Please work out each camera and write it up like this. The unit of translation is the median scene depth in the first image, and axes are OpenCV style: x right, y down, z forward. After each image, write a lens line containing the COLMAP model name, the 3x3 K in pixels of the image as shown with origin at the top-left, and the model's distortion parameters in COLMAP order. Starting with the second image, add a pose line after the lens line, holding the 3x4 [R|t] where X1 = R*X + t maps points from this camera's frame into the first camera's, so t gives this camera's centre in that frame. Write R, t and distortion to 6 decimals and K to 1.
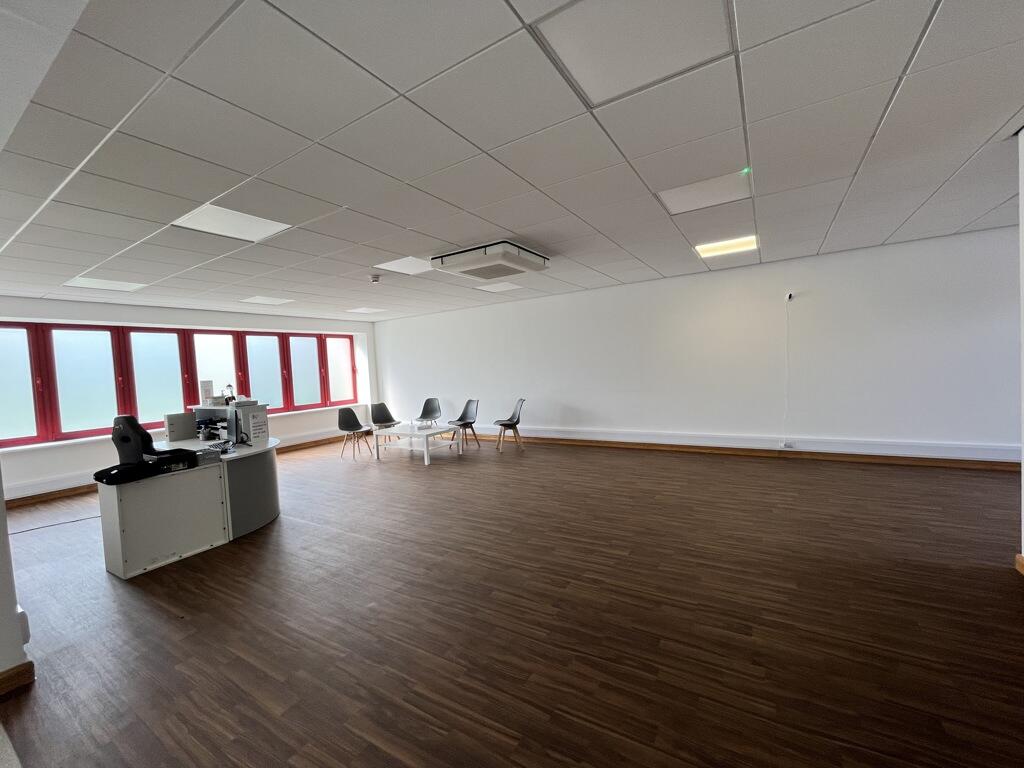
lens RADIAL K [[414.5, 0, 512.0], [0, 414.5, 384.0], [0, 0, 1]] dist [-0.000357, -0.000021]
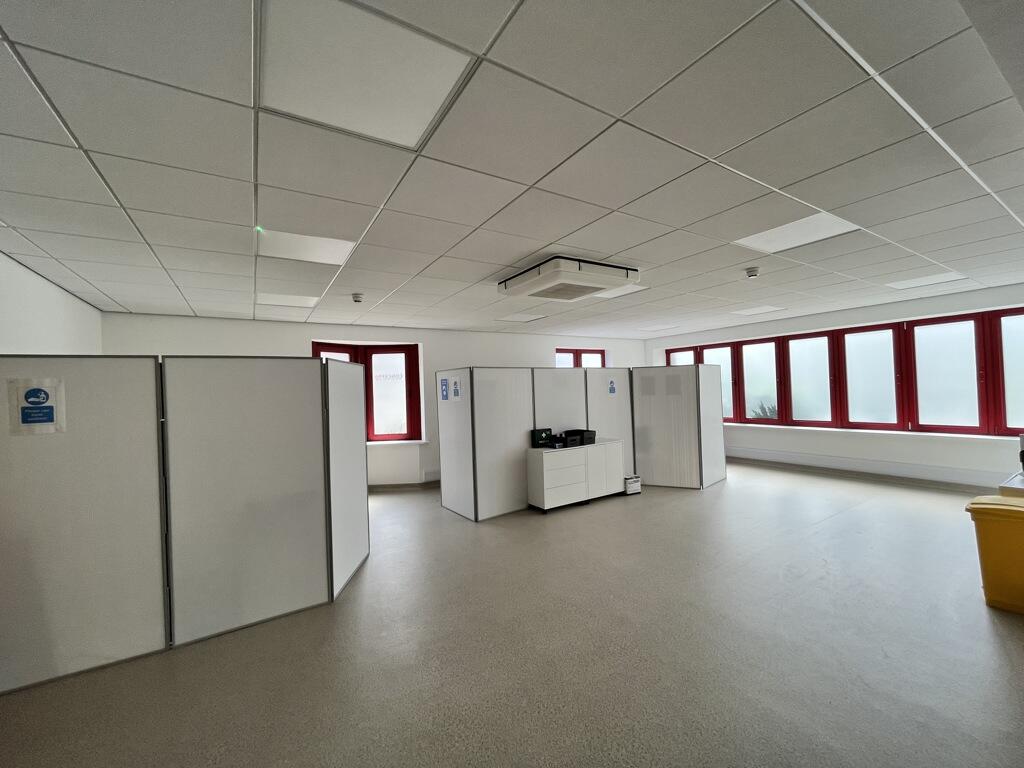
lens RADIAL K [[414.5, 0, 512.0], [0, 414.5, 384.0], [0, 0, 1]] dist [-0.000357, -0.000021]
pose [[-0.432823, 0.046510, -0.900279, 0.418507], [0.007743, 0.998823, 0.047879, -0.056070], [0.901446, 0.013752, -0.432673, 0.693971]]
